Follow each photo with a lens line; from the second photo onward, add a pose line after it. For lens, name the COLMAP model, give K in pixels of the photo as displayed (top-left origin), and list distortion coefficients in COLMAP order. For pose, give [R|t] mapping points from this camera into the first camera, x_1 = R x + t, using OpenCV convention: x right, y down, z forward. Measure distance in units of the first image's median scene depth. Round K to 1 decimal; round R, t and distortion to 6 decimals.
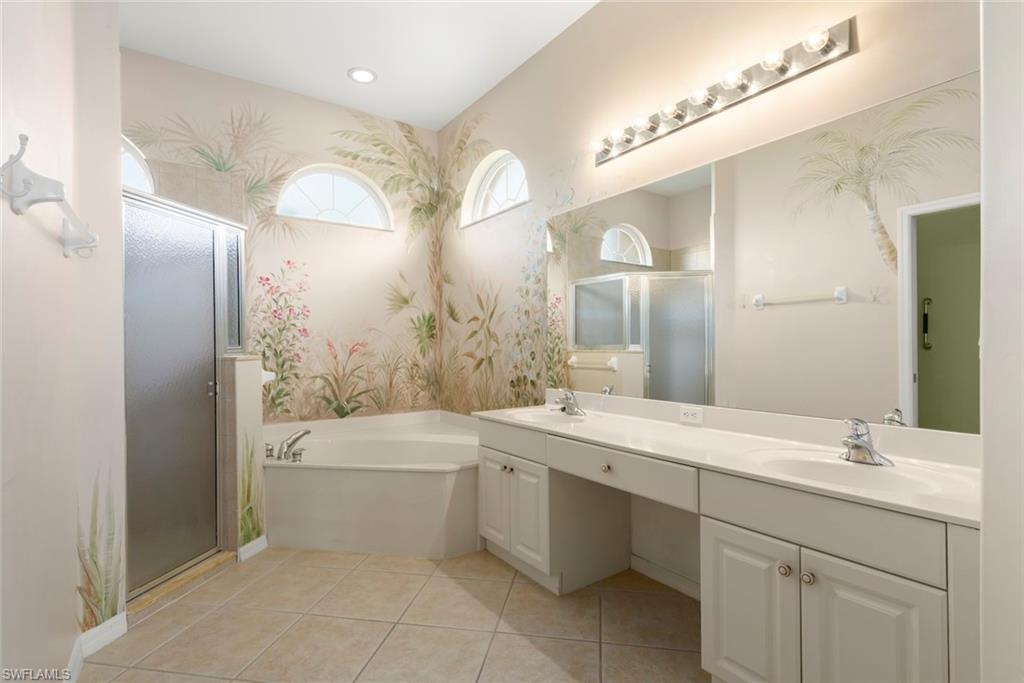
lens RADIAL K [[486.0, 0, 512.0], [0, 486.0, 341.5], [0, 0, 1]] dist [0.001383, -0.000003]
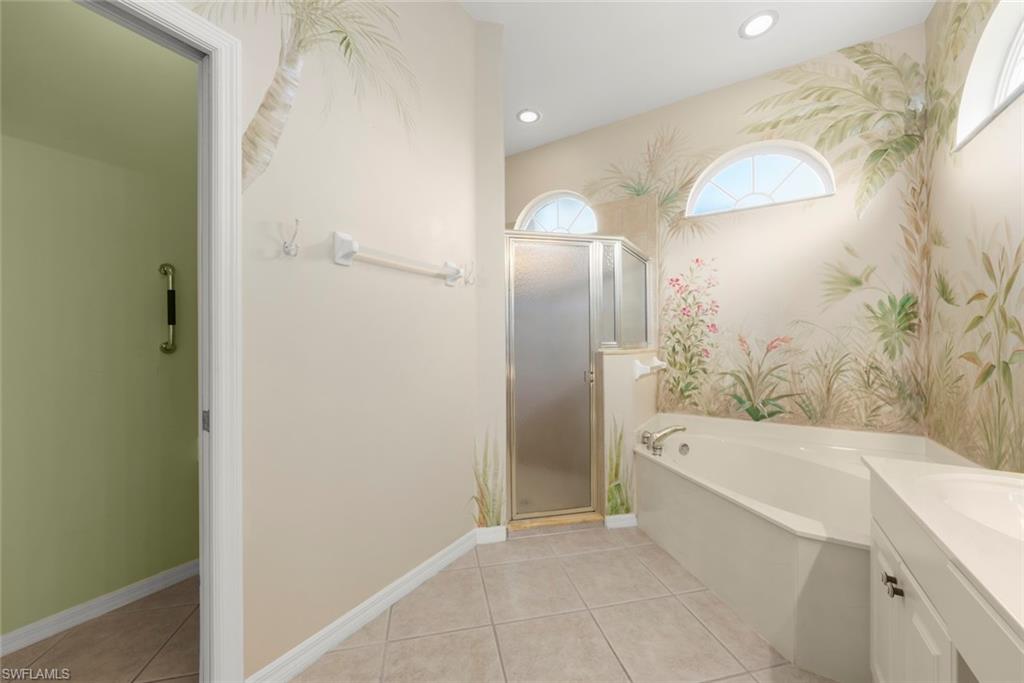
lens RADIAL K [[380.1, 0, 515.5], [0, 380.1, 341.1], [0, 0, 1]] dist [-0.000373, 0.000274]
pose [[0.382661, 0.002600, -0.923885, 0.139995], [0.008446, 0.999944, 0.006312, 0.000056], [0.923850, -0.010218, 0.382618, 0.330041]]
